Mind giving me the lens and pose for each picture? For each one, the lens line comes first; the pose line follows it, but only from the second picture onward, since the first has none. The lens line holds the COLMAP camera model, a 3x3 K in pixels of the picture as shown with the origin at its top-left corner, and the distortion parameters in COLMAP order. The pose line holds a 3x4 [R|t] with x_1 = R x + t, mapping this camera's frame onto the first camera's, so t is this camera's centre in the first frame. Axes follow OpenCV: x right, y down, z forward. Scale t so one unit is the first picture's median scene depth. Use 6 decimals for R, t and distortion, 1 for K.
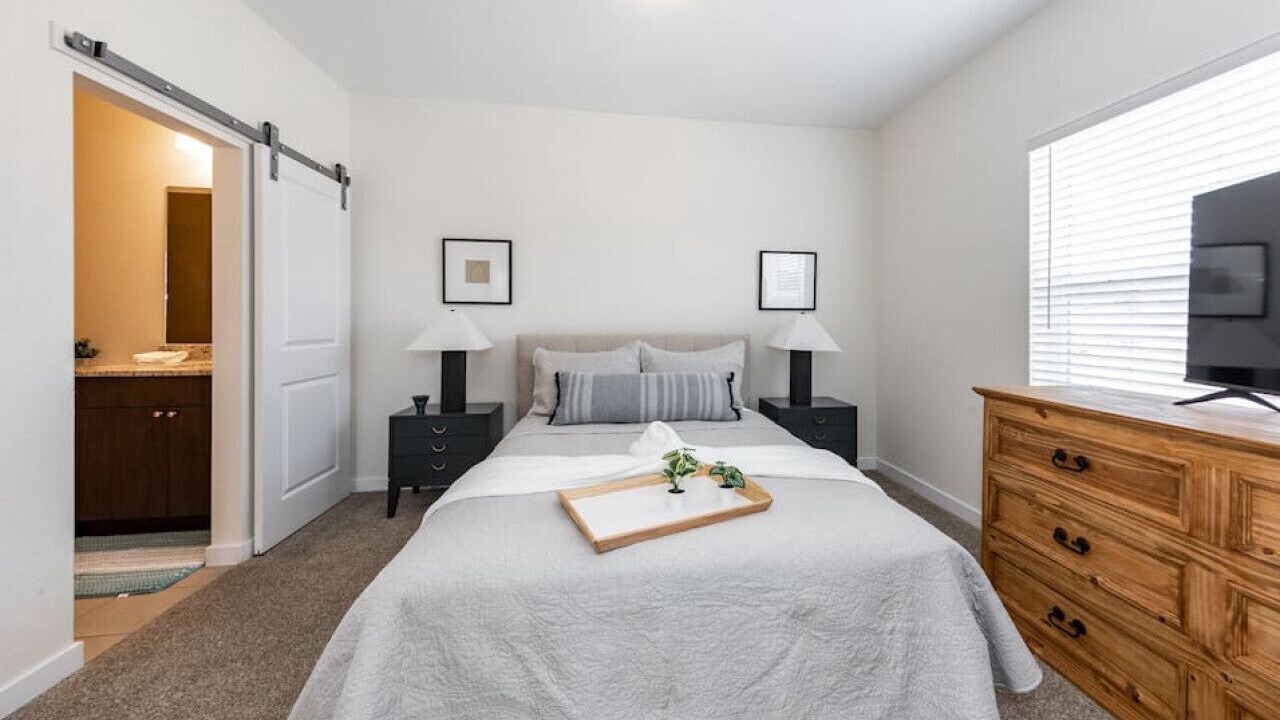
lens RADIAL K [[468.1, 0, 599.7], [0, 468.1, 330.3], [0, 0, 1]] dist [0.001168, -0.000038]
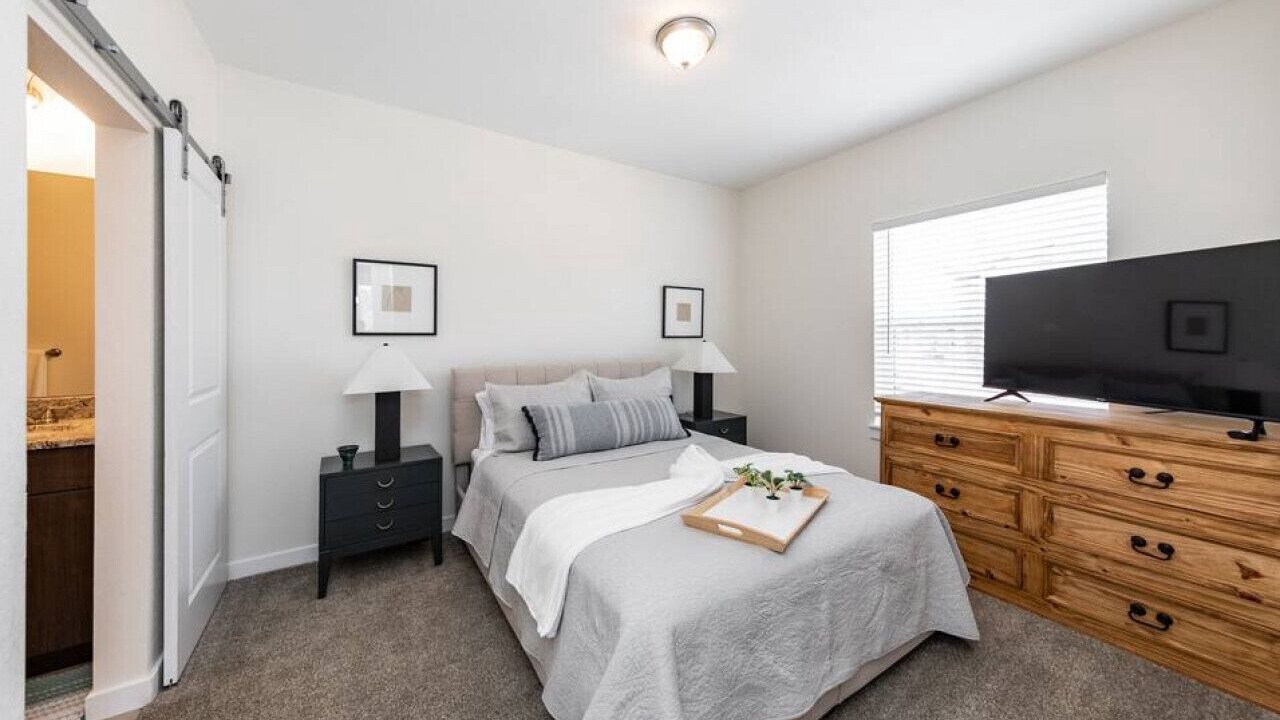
lens RADIAL K [[468.0, 0, 639.8], [0, 468.0, 349.2], [0, 0, 1]] dist [0.000829, -0.000055]
pose [[0.899579, -0.019095, 0.436339, -0.530759], [0.020844, 0.999782, 0.000779, -0.047417], [-0.436259, 0.008394, 0.899782, 0.021384]]
